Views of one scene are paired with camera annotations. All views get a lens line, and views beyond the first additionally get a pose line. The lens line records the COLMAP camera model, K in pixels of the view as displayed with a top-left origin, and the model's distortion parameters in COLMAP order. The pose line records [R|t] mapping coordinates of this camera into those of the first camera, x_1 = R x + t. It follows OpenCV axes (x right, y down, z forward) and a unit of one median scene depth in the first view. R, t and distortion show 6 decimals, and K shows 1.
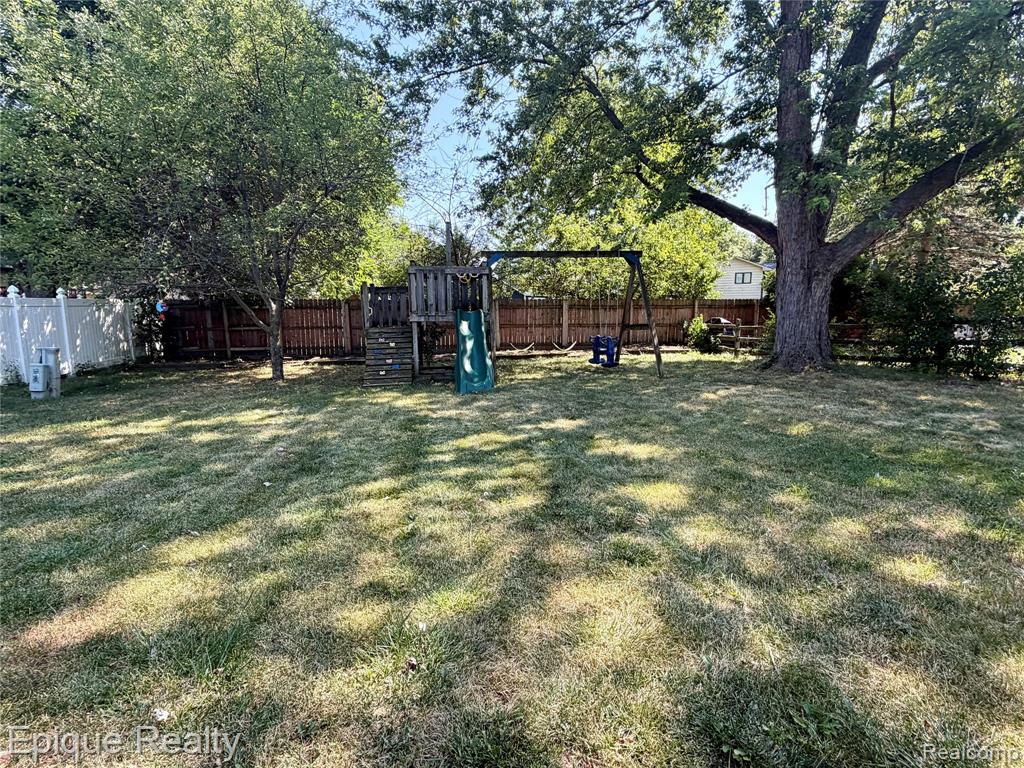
lens RADIAL K [[494.0, 0, 513.2], [0, 494.0, 383.2], [0, 0, 1]] dist [-0.000610, 0.000552]
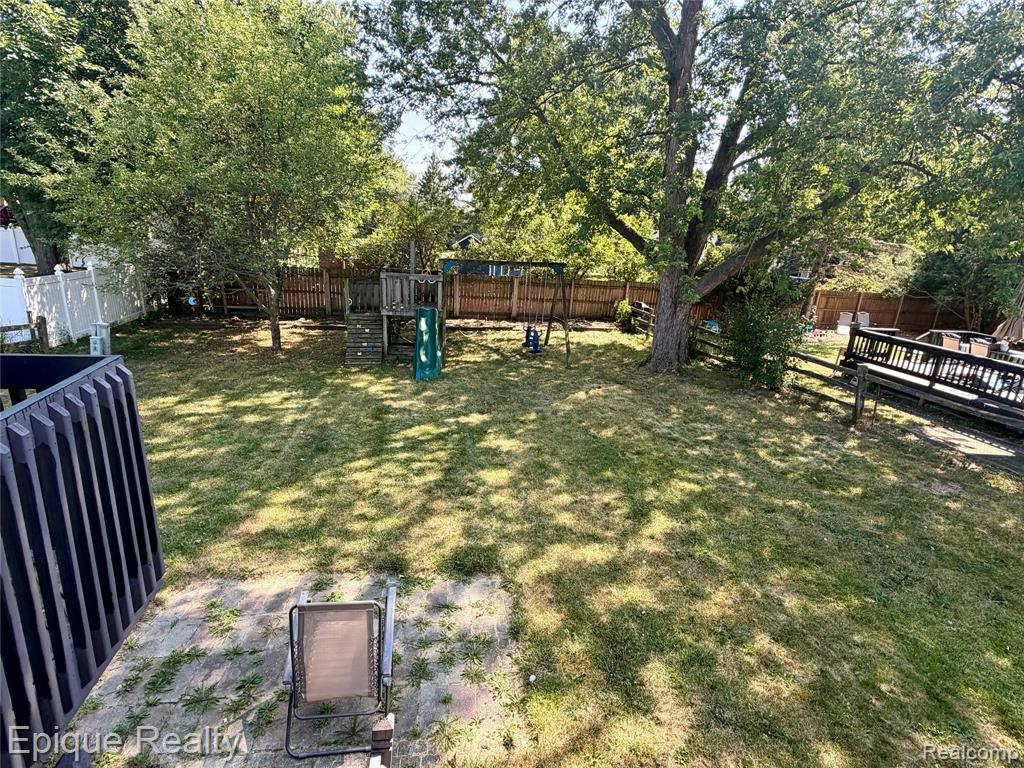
lens RADIAL K [[494.0, 0, 513.2], [0, 494.0, 383.2], [0, 0, 1]] dist [-0.000610, 0.000552]
pose [[0.997077, 0.051055, 0.056839, 0.161817], [-0.058971, 0.987277, 0.147669, -0.344303], [-0.048576, -0.150589, 0.987402, -0.731422]]
